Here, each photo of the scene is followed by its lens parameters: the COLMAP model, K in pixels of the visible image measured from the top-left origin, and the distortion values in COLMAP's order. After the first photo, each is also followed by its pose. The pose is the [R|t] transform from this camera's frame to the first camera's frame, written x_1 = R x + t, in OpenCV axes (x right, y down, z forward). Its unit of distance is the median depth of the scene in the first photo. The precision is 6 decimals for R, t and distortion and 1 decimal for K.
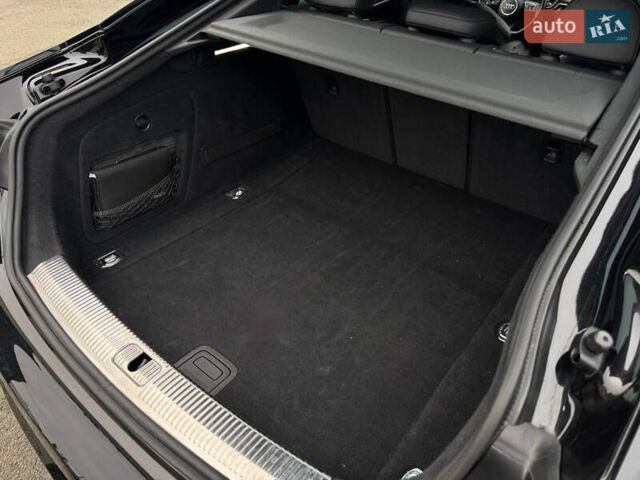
lens RADIAL K [[460.3, 0, 318.3], [0, 460.3, 240.1], [0, 0, 1]] dist [0.000398, 0.004042]
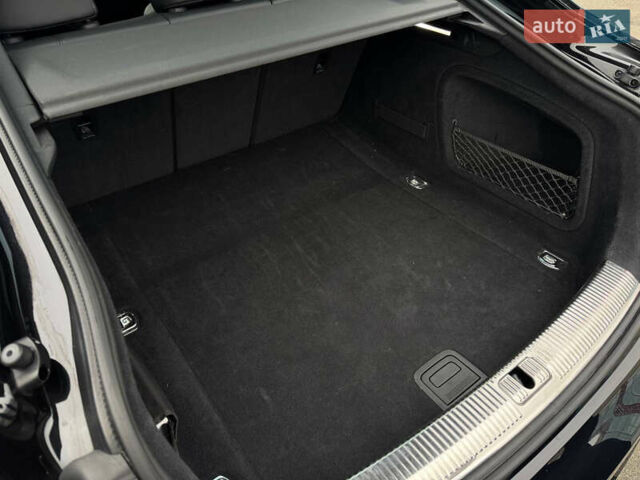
lens RADIAL K [[460.3, 0, 318.4], [0, 460.3, 240.0], [0, 0, 1]] dist [0.000398, 0.004042]
pose [[0.236423, -0.647505, 0.724460, -0.789340], [0.605602, 0.681258, 0.411258, -0.444219], [-0.759836, 0.341503, 0.553195, 0.571165]]
